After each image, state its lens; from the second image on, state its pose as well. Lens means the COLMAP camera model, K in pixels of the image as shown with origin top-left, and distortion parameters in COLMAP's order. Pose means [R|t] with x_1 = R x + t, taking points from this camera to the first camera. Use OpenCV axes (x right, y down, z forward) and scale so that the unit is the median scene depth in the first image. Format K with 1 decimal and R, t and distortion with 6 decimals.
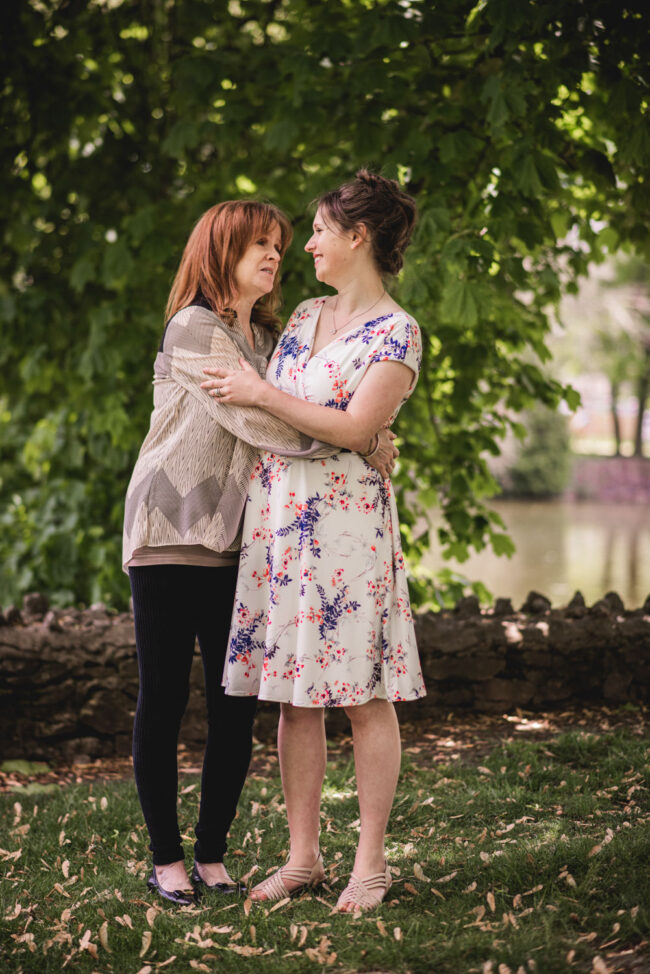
lens RADIAL K [[2498.5, 0, 325.0], [0, 2498.5, 487.0], [0, 0, 1]] dist [-0.008825, 0.564630]
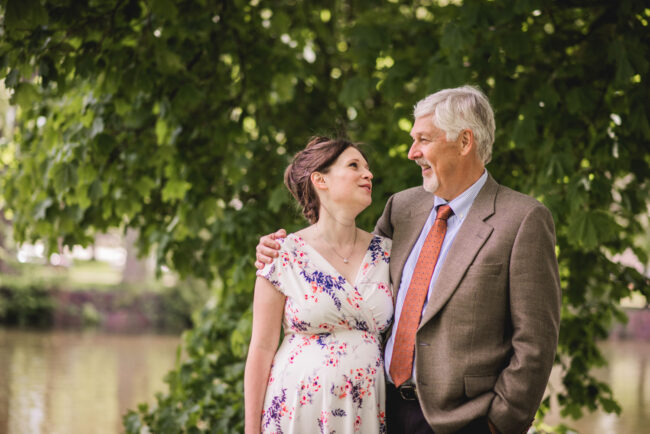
lens RADIAL K [[1667.4, 0, 325.0], [0, 1667.4, 217.0], [0, 0, 1]] dist [-0.008825, 0.564630]
pose [[0.997007, -0.010855, -0.076545, -0.006607], [0.006176, 0.998113, -0.061098, -0.022270], [0.077064, 0.060442, 0.995192, 0.144477]]
